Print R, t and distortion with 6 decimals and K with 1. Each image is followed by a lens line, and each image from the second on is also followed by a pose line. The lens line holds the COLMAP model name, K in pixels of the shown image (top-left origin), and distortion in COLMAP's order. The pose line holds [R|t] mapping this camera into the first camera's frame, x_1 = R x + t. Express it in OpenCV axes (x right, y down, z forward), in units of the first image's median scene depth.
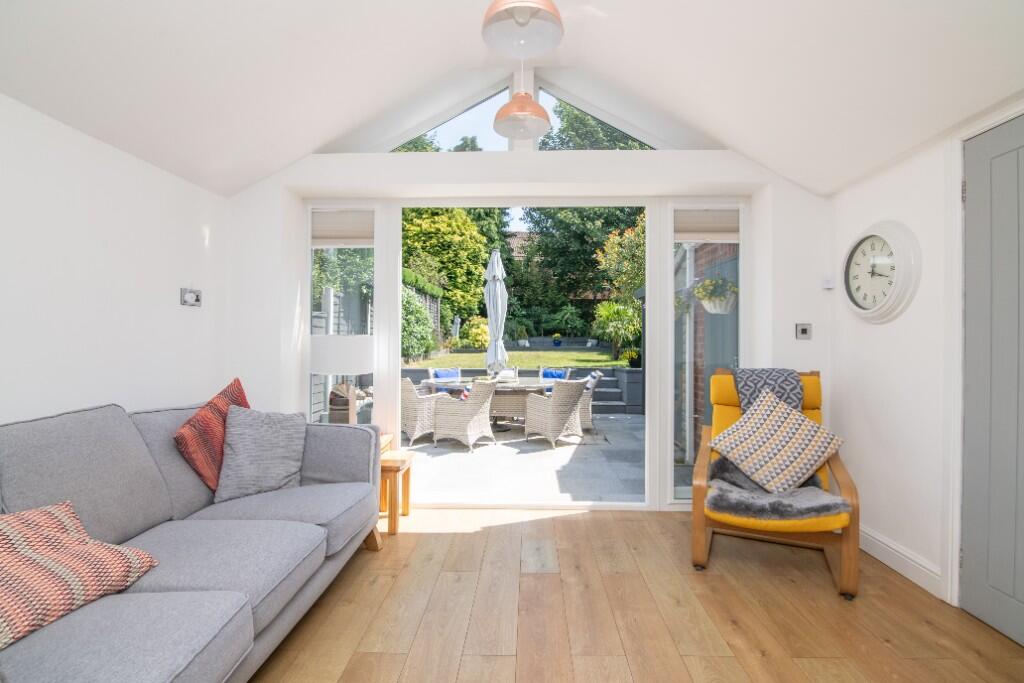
lens RADIAL K [[468.2, 0, 514.7], [0, 468.2, 342.6], [0, 0, 1]] dist [-0.011645, 0.000263]
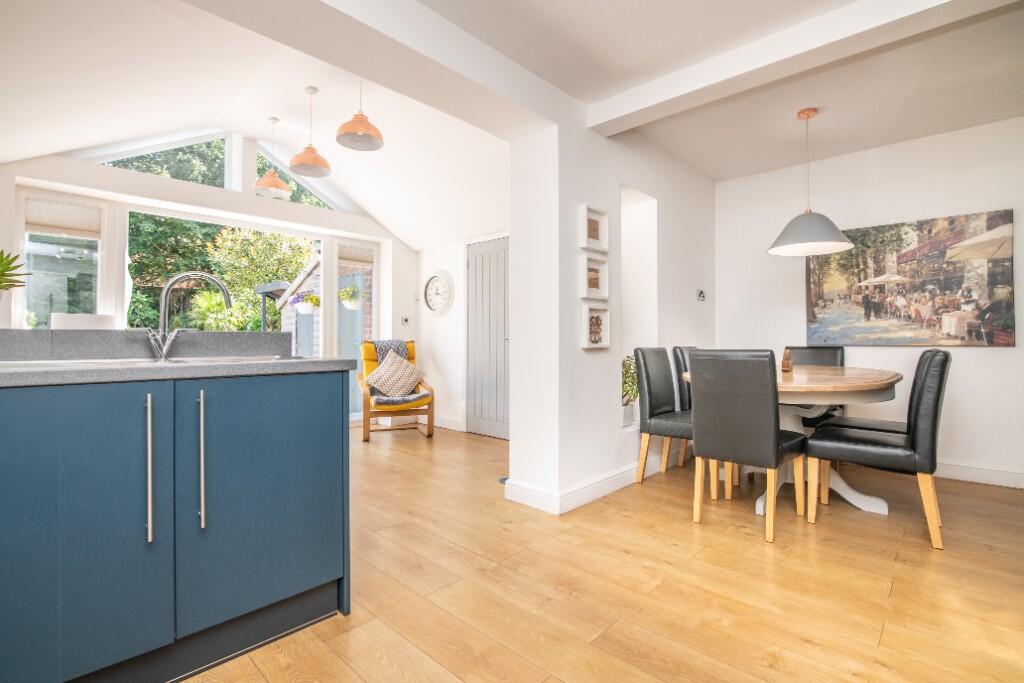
lens RADIAL K [[468.2, 0, 511.6], [0, 468.2, 332.5], [0, 0, 1]] dist [-0.011645, 0.000263]
pose [[0.664476, 0.007899, 0.747268, -0.084406], [0.002676, 0.999913, -0.012950, 0.008121], [-0.747305, 0.010605, 0.664397, -0.095690]]
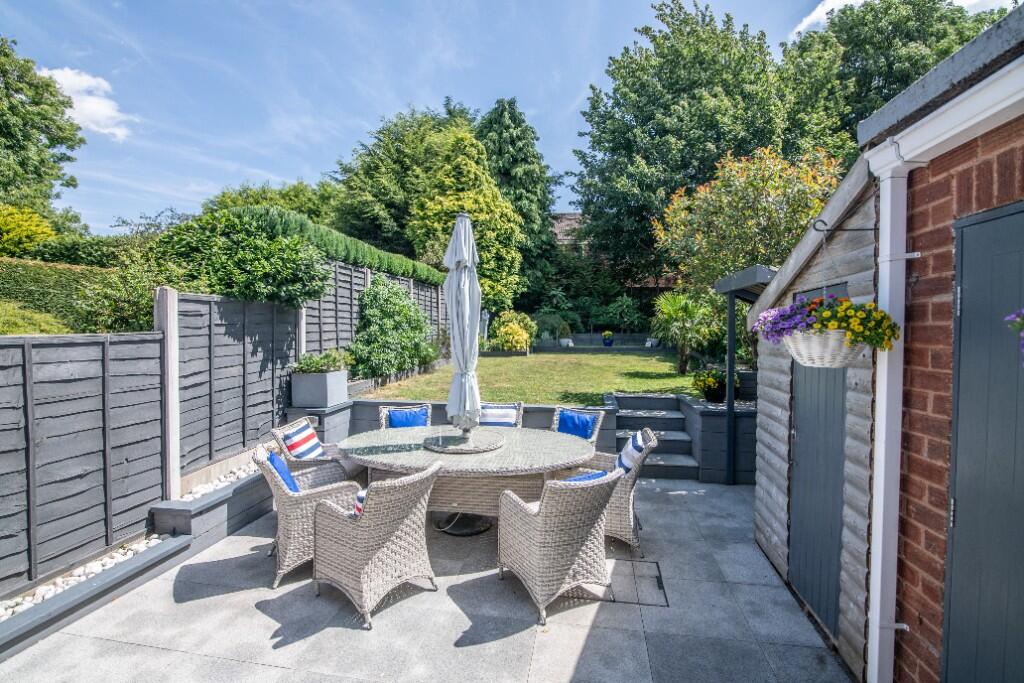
lens RADIAL K [[468.2, 0, 515.0], [0, 468.2, 336.6], [0, 0, 1]] dist [-0.011645, 0.000263]
pose [[0.991080, -0.000813, -0.133268, 0.041494], [0.003063, 0.999856, 0.016678, -0.025139], [0.133235, -0.016938, 0.990940, 0.185992]]
